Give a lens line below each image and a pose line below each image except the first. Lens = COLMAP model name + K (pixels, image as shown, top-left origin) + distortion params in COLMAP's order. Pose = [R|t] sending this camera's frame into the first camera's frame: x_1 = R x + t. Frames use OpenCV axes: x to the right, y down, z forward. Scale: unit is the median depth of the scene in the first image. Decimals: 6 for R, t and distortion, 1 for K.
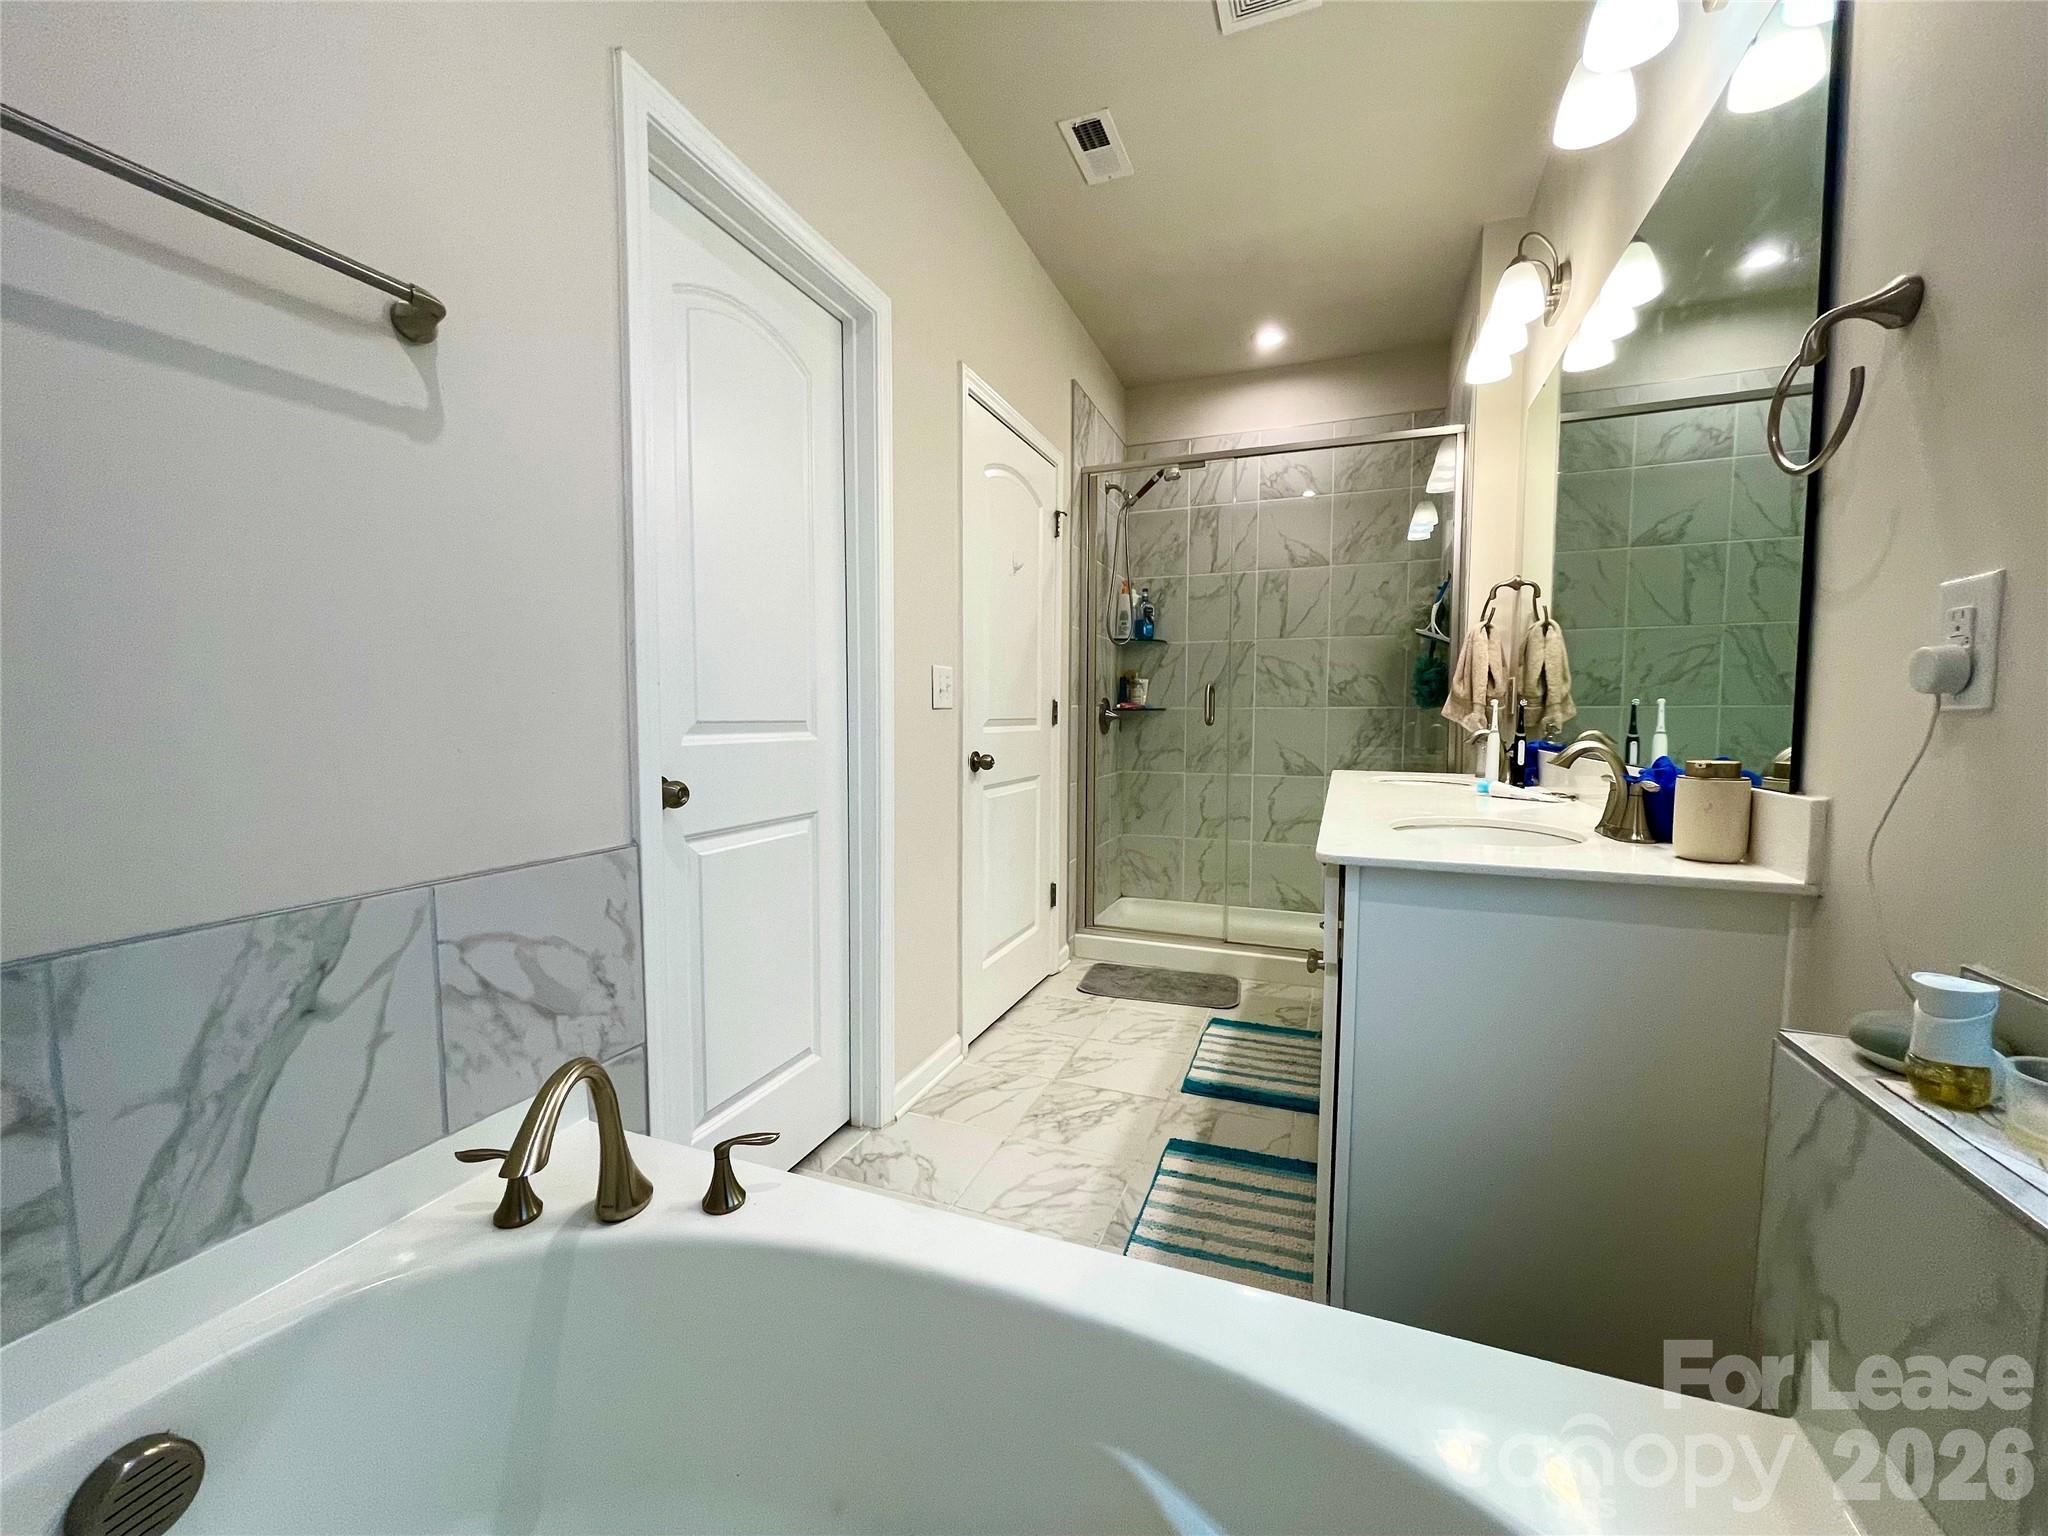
lens RADIAL K [[823.2, 0, 1014.8], [0, 823.2, 765.3], [0, 0, 1]] dist [-0.000322, 0.000016]
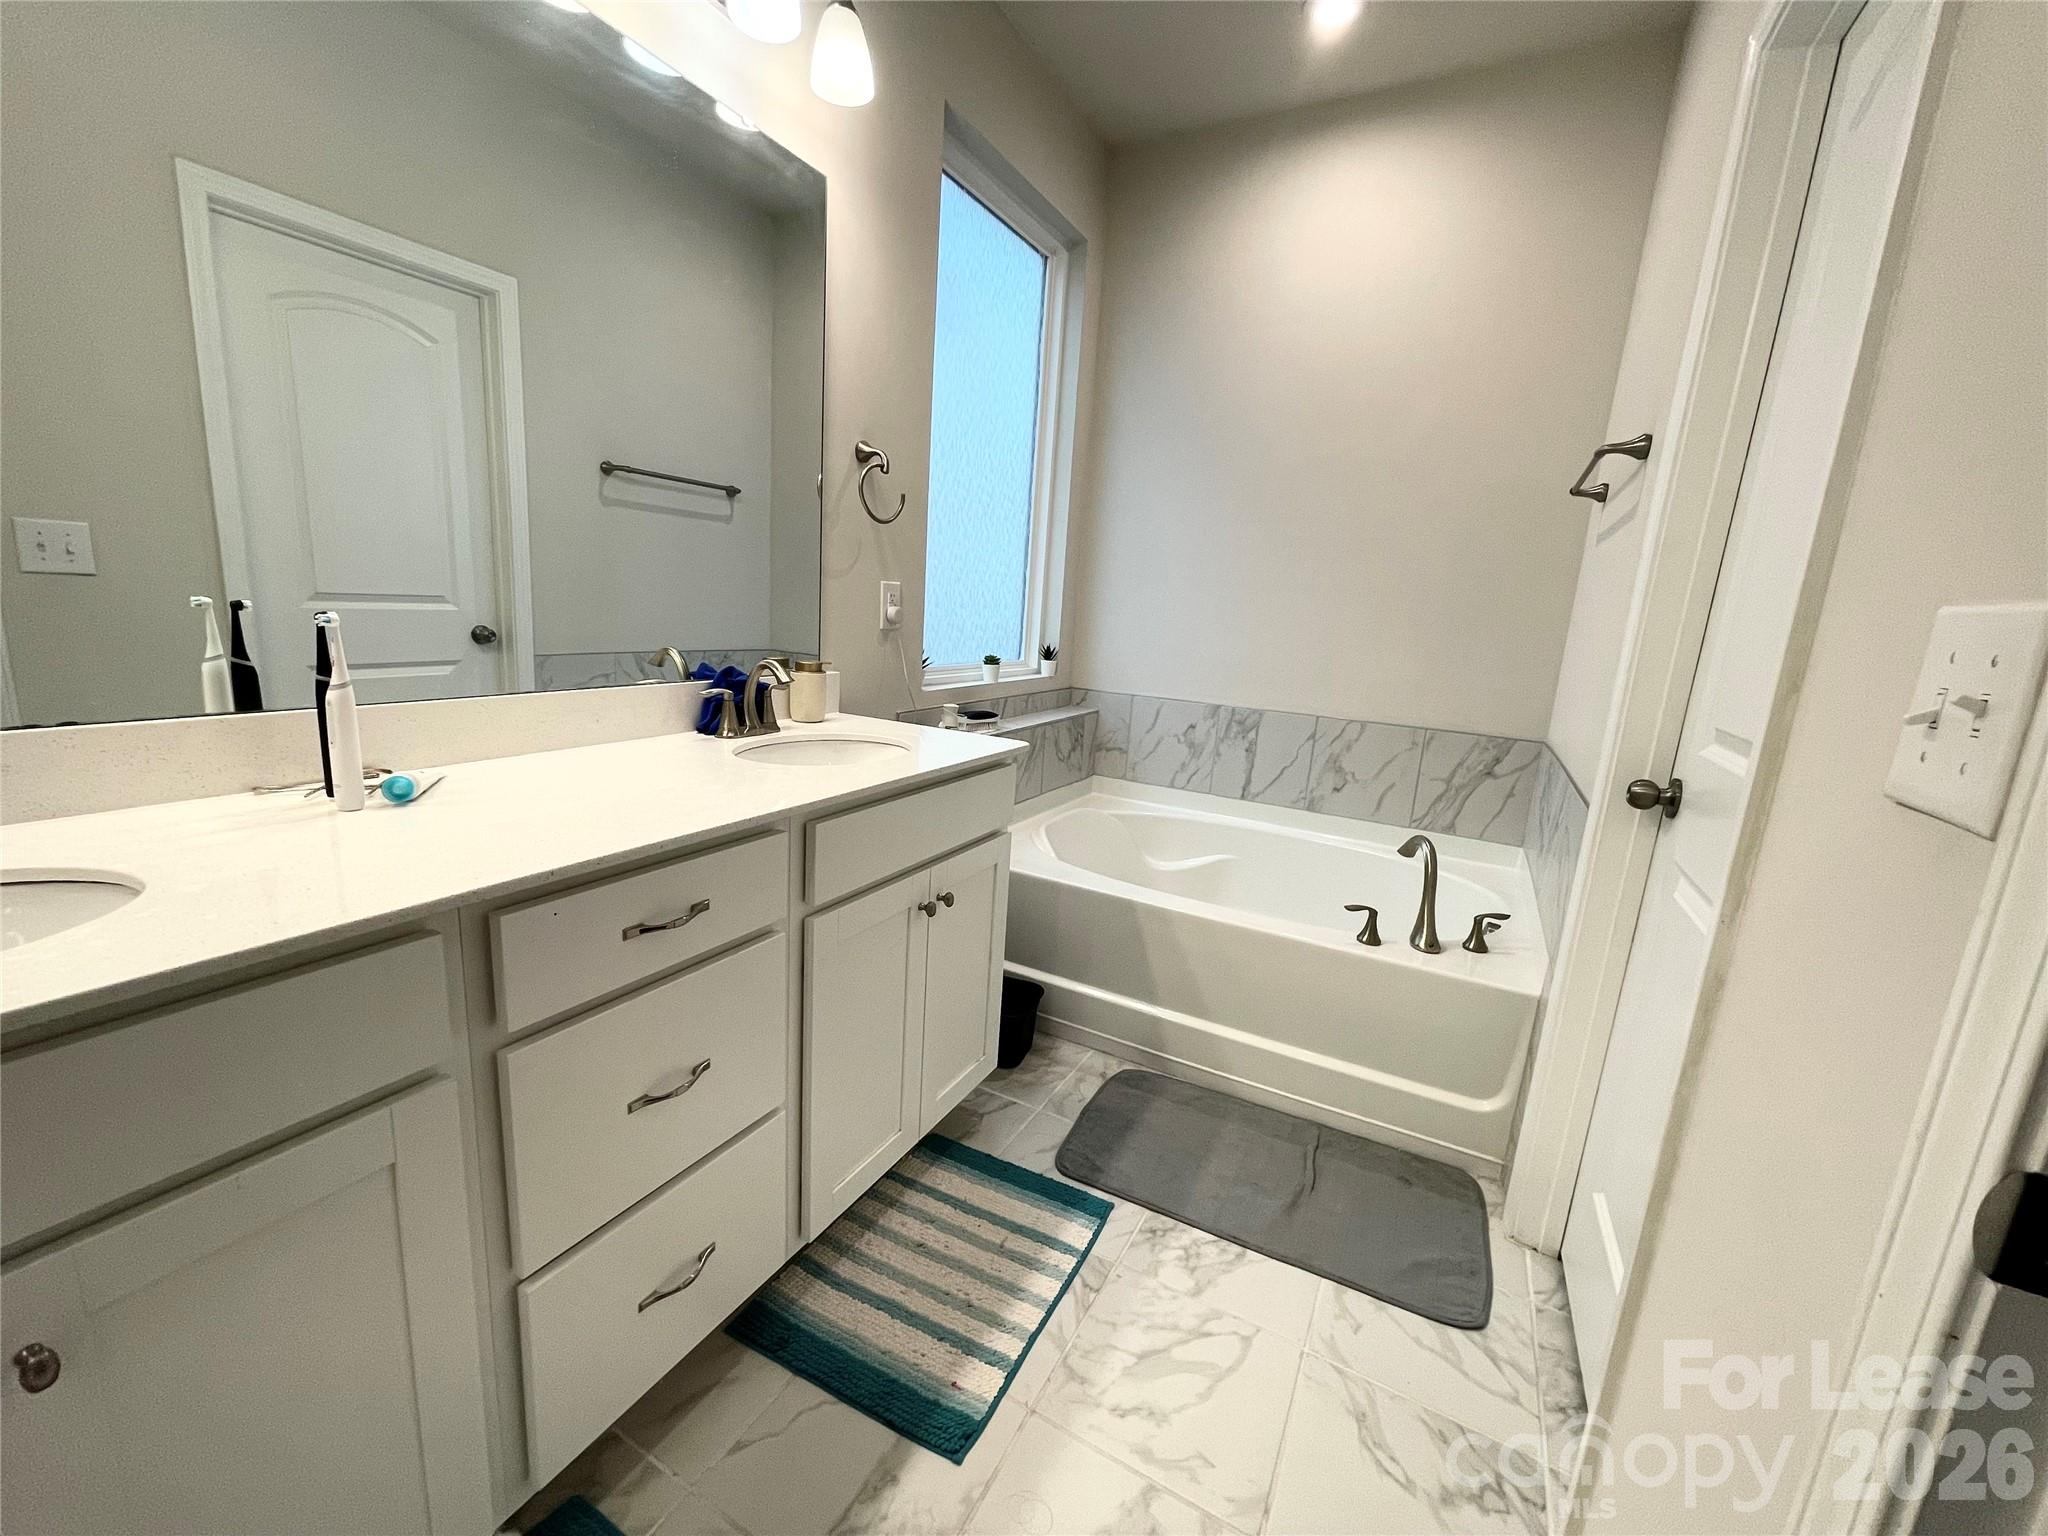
lens RADIAL K [[823.2, 0, 1014.8], [0, 823.2, 765.3], [0, 0, 1]] dist [-0.000322, 0.000016]
pose [[-0.989443, -0.095467, 0.109034, 0.151855], [-0.063887, 0.962647, 0.263116, -0.158068], [-0.130080, 0.253372, -0.958583, 1.578378]]
